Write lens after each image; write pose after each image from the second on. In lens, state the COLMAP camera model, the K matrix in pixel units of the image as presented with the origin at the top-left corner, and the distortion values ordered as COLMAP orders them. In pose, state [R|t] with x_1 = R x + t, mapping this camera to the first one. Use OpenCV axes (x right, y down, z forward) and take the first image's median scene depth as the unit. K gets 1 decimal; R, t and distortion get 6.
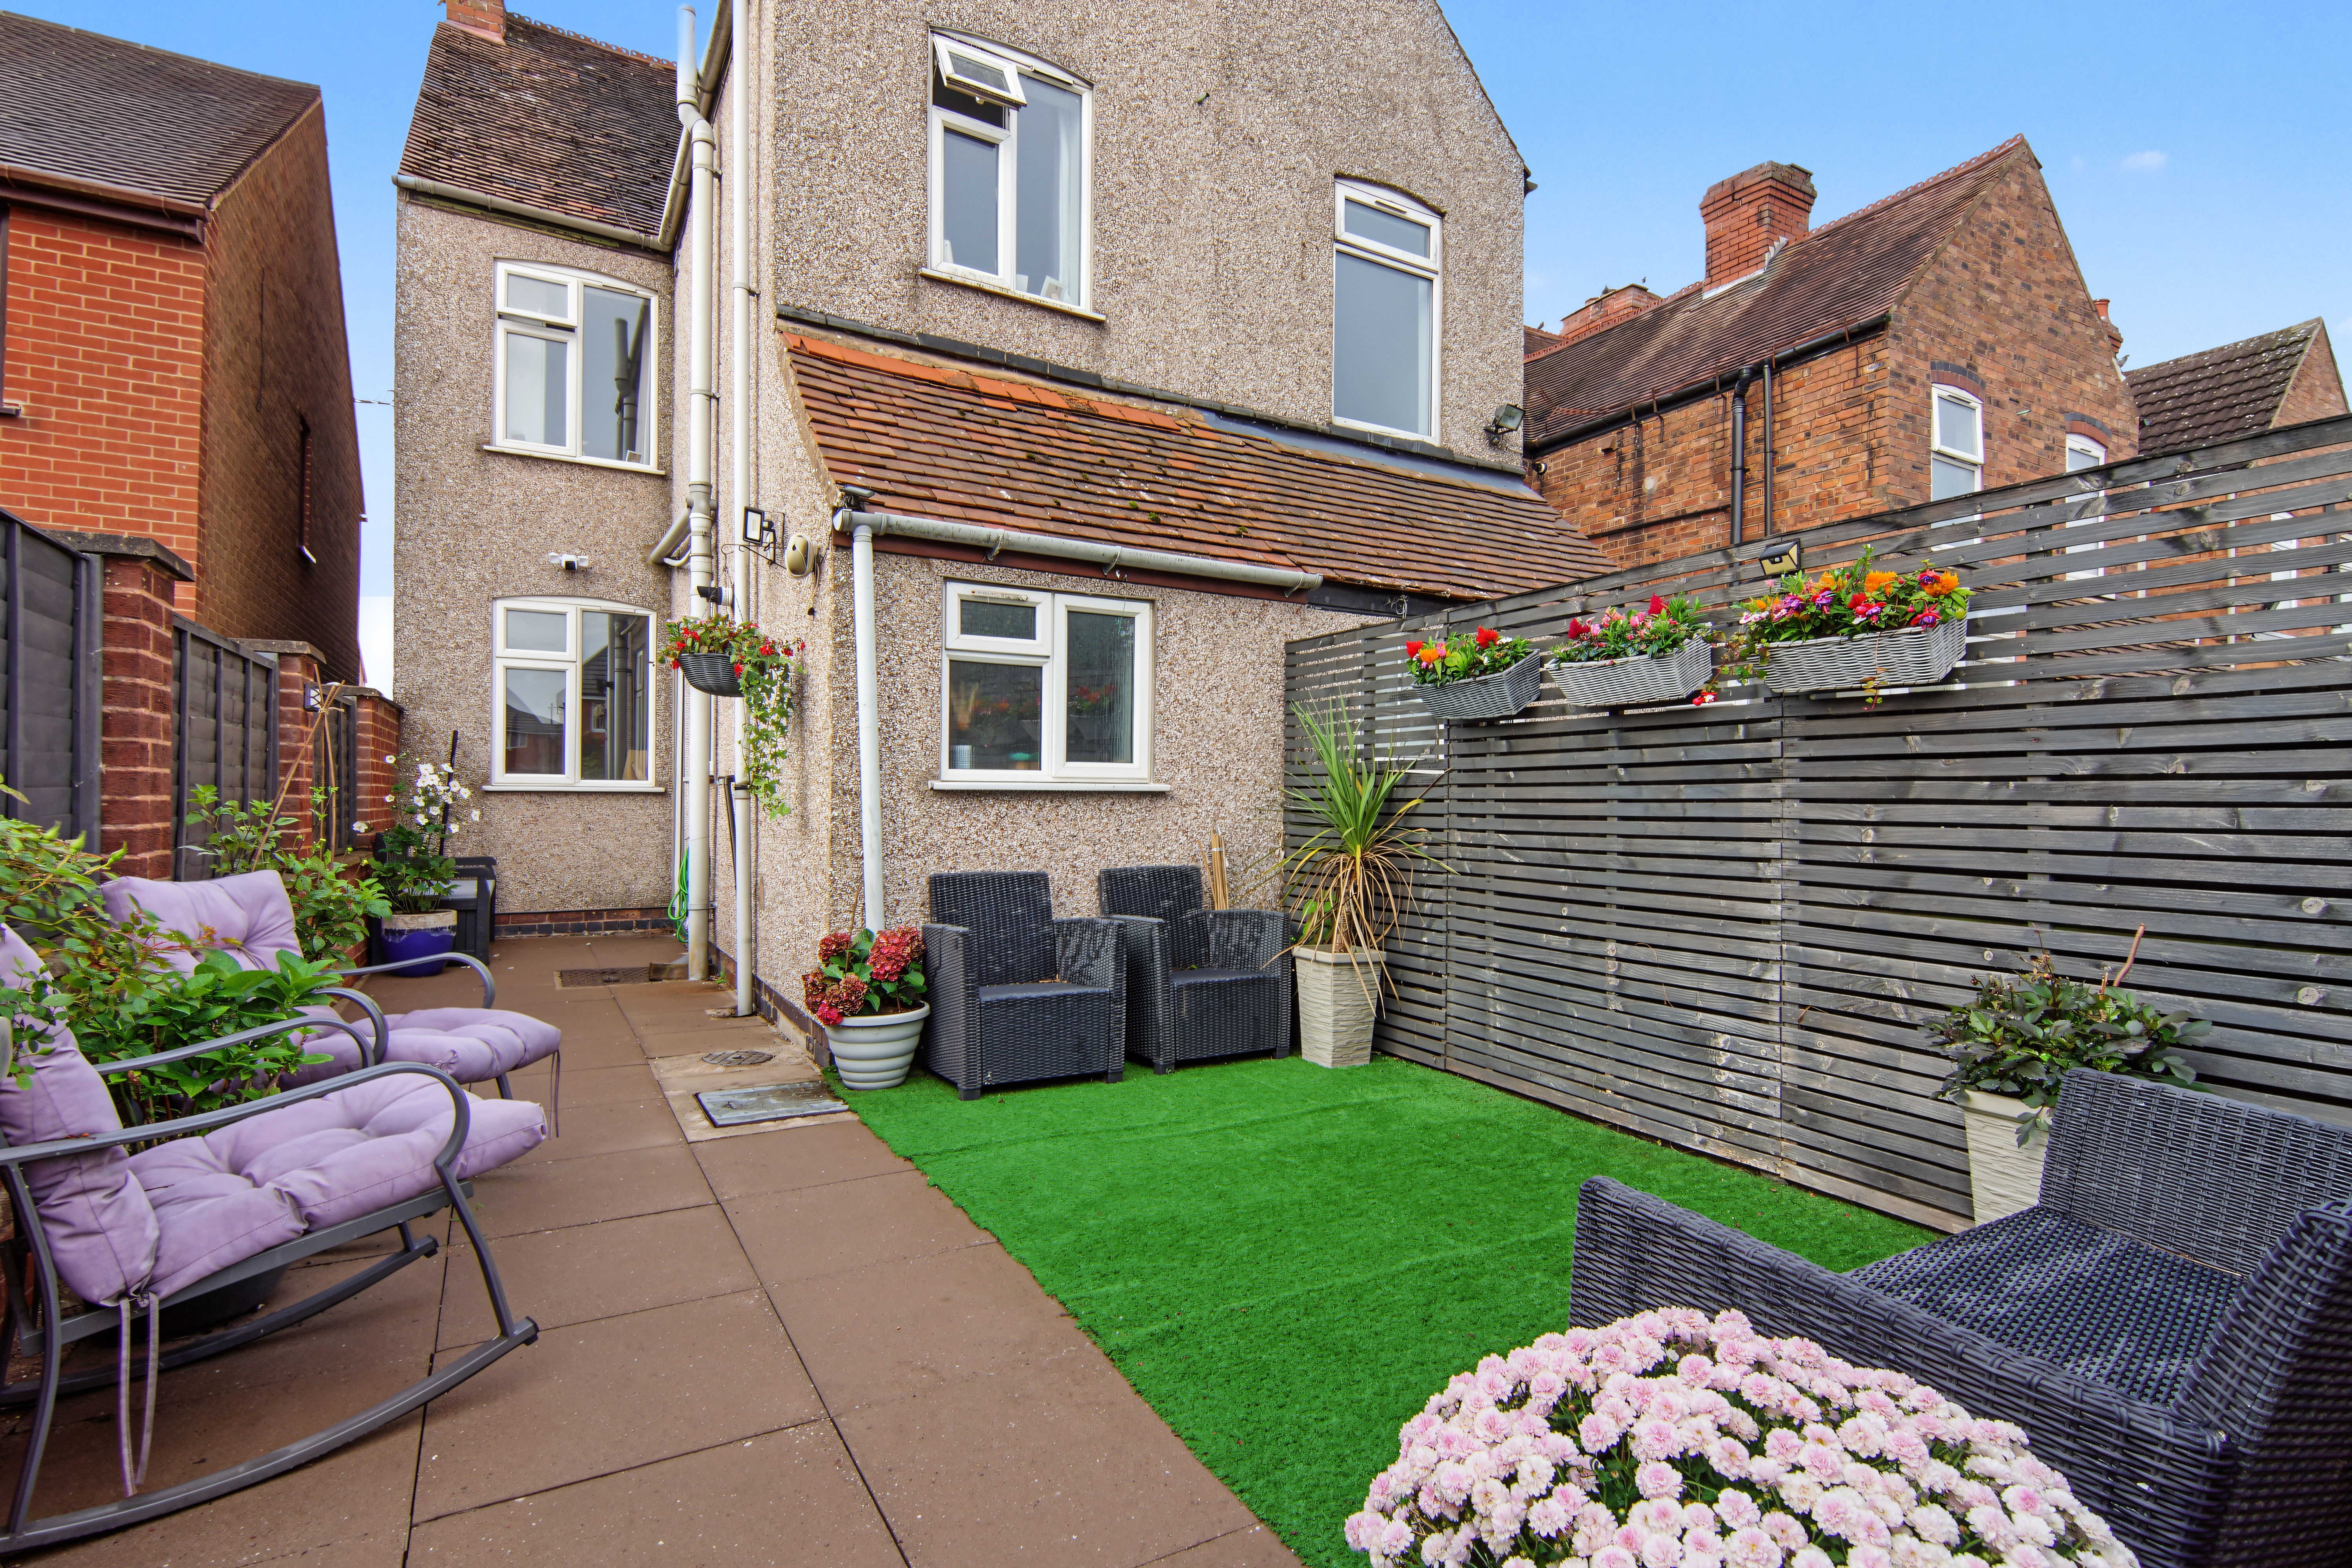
lens RADIAL K [[1135.1, 0, 1165.1], [0, 1135.1, 795.0], [0, 0, 1]] dist [0.005931, 0.000067]
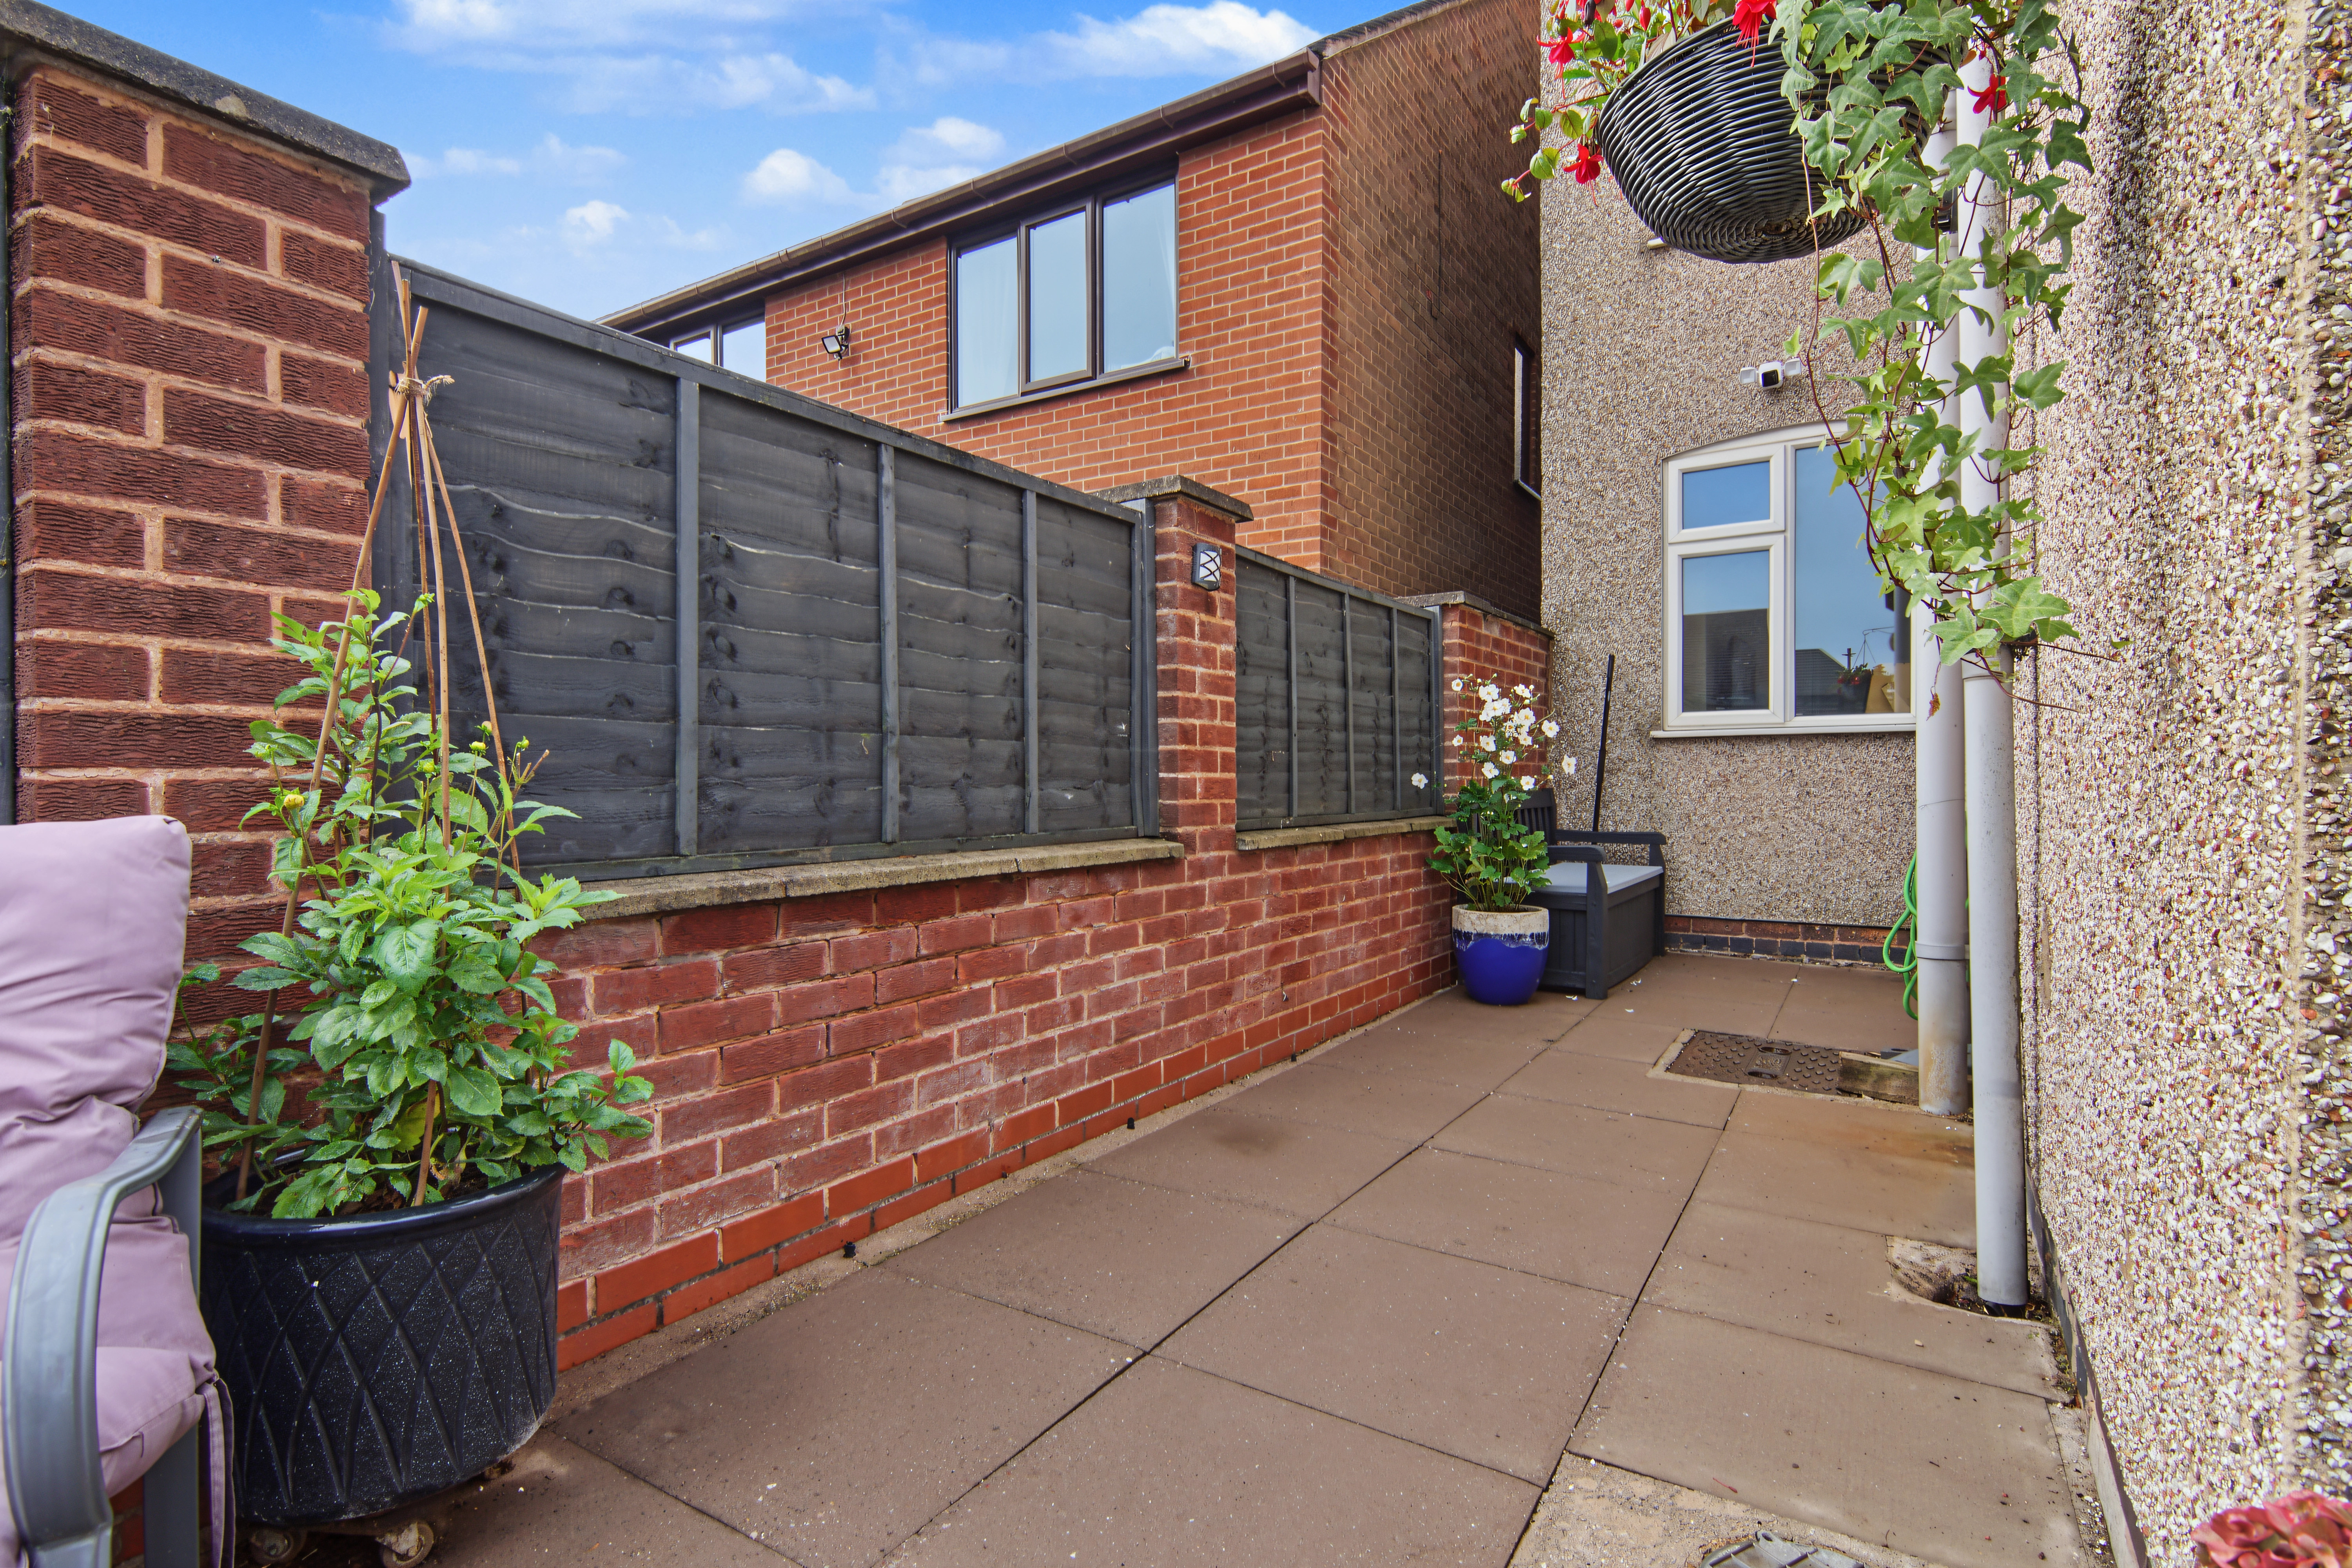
lens RADIAL K [[1135.1, 0, 1150.8], [0, 1135.1, 789.6], [0, 0, 1]] dist [0.005931, 0.000067]
pose [[0.455702, -0.002524, -0.890129, -0.117343], [0.011806, 0.999925, 0.003209, 0.022070], [0.890054, -0.011971, 0.455698, 0.405621]]
